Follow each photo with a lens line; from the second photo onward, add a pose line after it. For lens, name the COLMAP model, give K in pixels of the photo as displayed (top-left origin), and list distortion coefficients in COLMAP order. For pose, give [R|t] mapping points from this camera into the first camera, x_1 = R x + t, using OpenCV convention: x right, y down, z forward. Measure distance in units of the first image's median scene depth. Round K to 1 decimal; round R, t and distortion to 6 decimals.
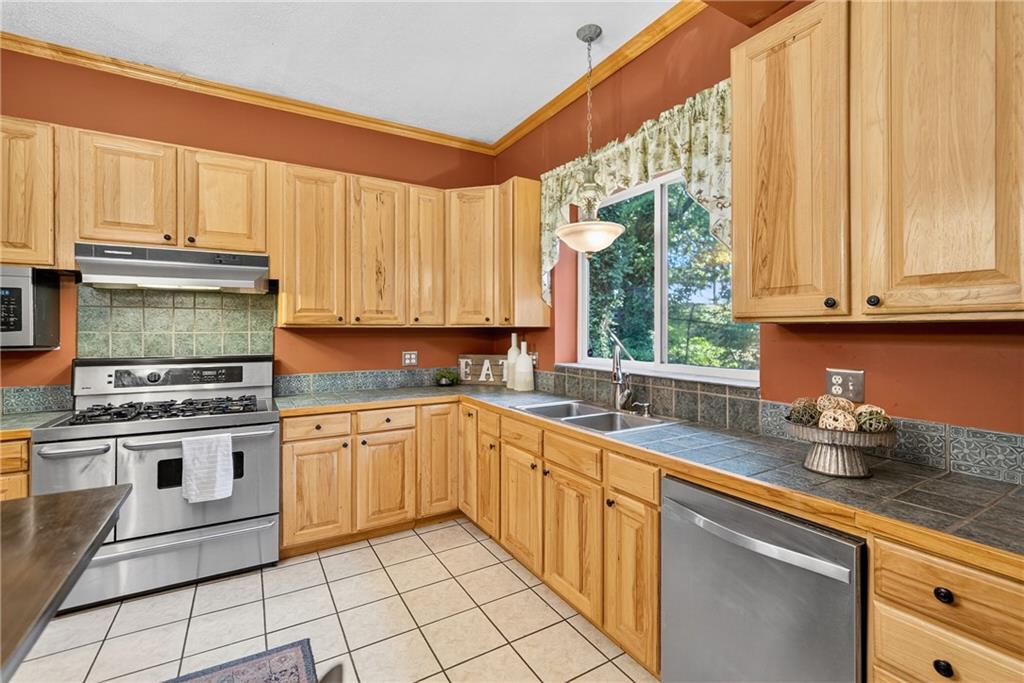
lens RADIAL K [[449.0, 0, 515.1], [0, 449.0, 332.8], [0, 0, 1]] dist [0.002760, 0.000583]
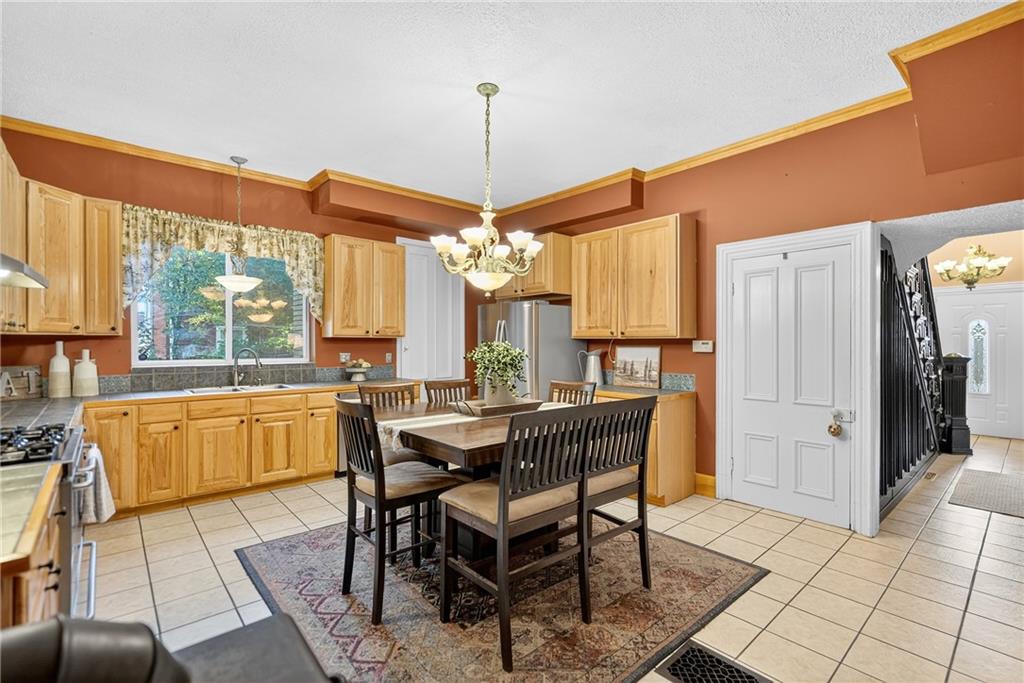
lens RADIAL K [[463.7, 0, 512.0], [0, 463.7, 341.5], [0, 0, 1]] dist [-0.001555, -0.000511]
pose [[-0.173588, -0.003994, 0.984810, -1.281240], [-0.001706, 0.999991, 0.003755, -0.003818], [-0.984817, -0.001028, -0.173593, 0.228466]]
